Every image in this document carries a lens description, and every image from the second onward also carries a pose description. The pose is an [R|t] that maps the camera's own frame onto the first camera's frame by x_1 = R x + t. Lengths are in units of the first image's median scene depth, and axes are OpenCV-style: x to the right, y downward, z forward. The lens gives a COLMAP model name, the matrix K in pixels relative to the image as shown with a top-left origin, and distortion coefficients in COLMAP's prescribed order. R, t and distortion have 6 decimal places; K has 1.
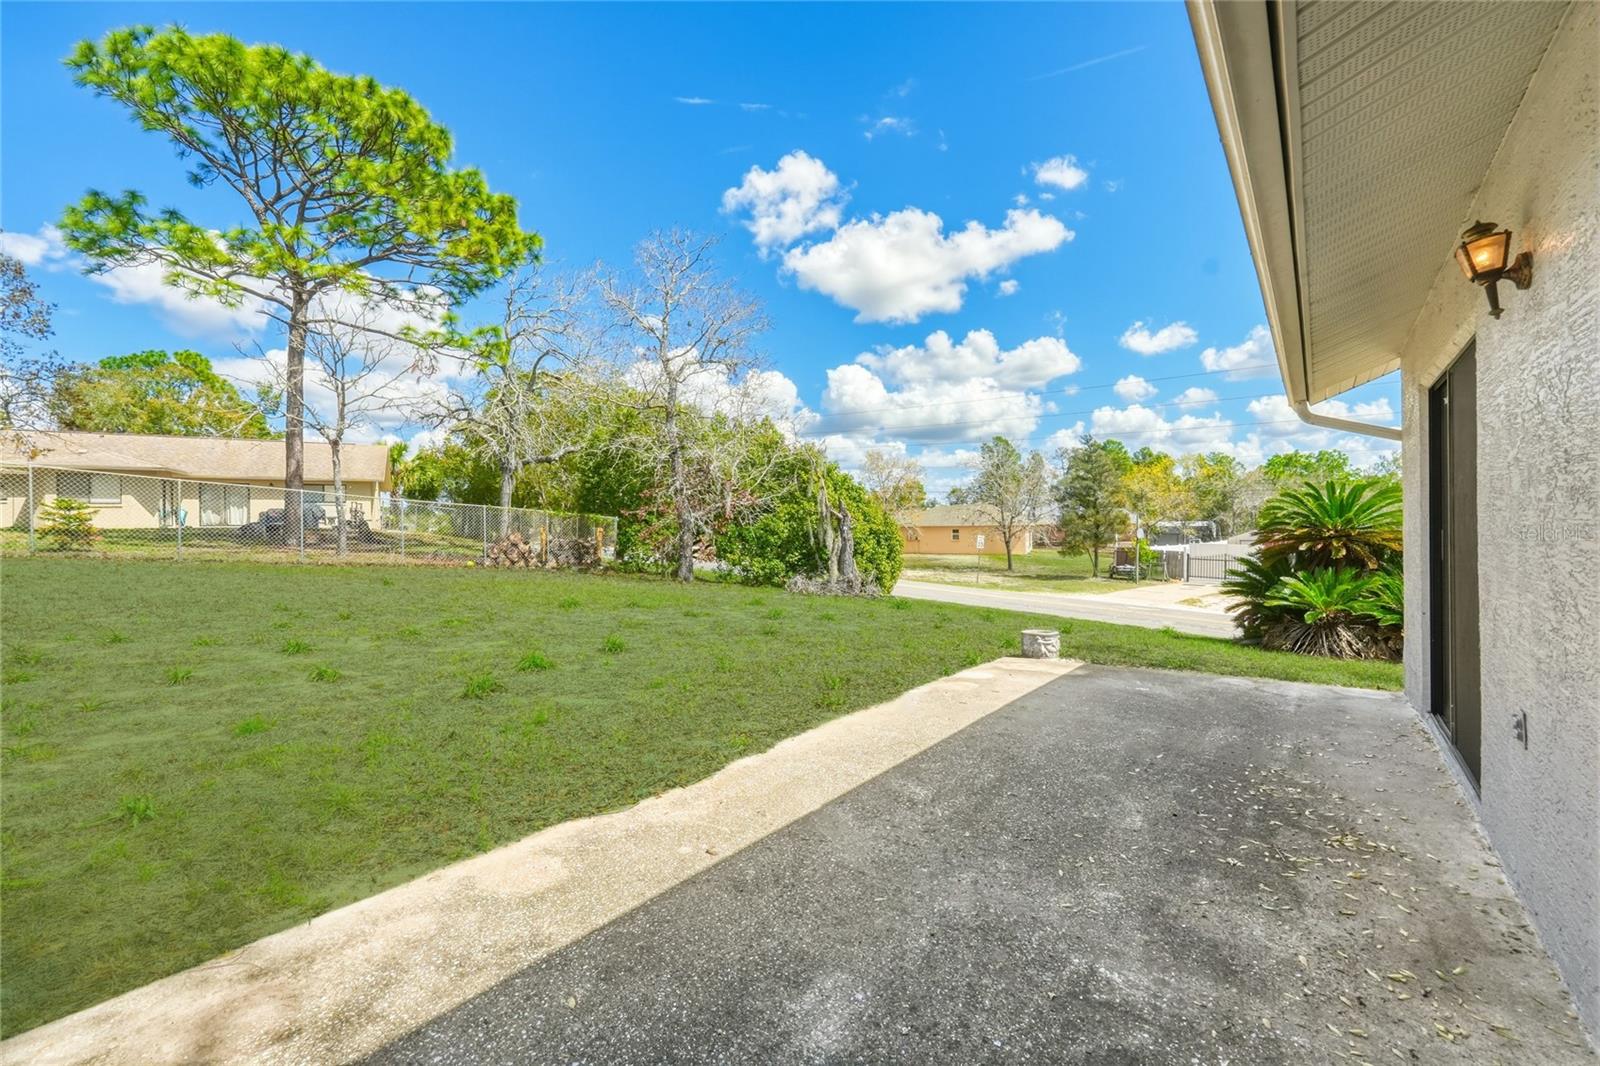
lens RADIAL K [[673.4, 0, 800.4], [0, 673.4, 530.6], [0, 0, 1]] dist [-0.011247, 0.003592]
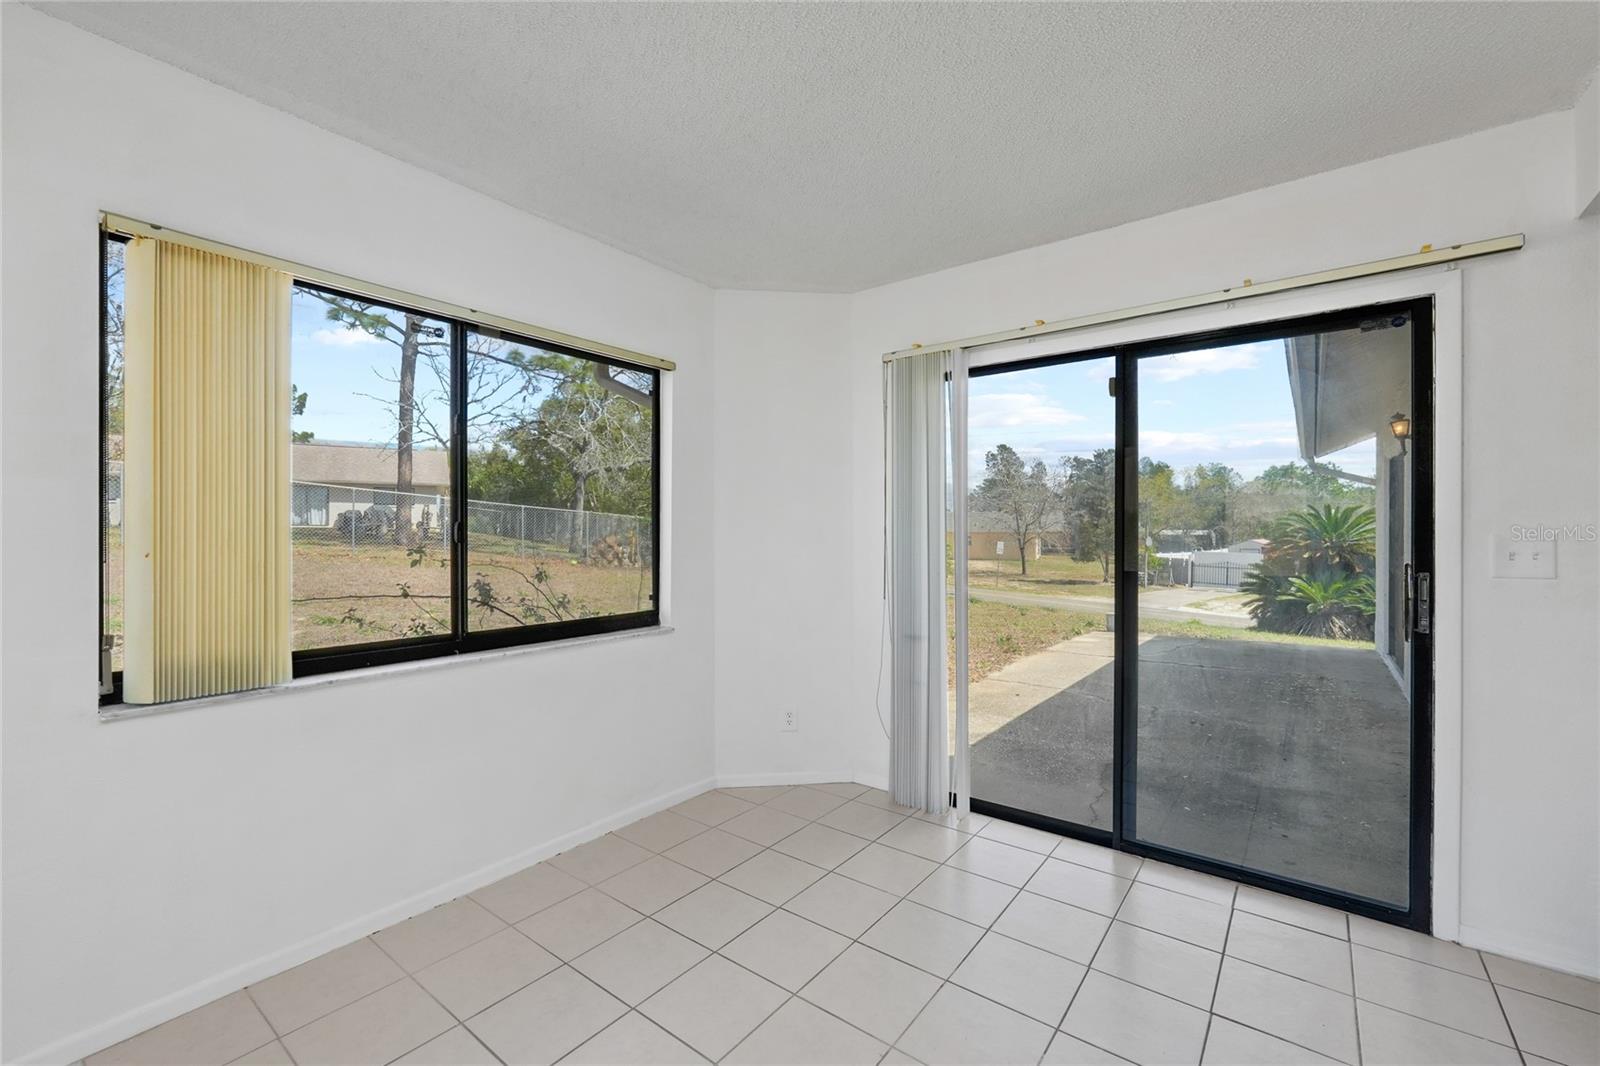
lens RADIAL K [[673.4, 0, 807.3], [0, 673.4, 535.8], [0, 0, 1]] dist [-0.011247, 0.003592]
pose [[0.999873, 0.010295, 0.012128, -0.105626], [-0.010316, 0.999945, 0.001643, -0.002142], [-0.012111, -0.001768, 0.999925, -0.129940]]
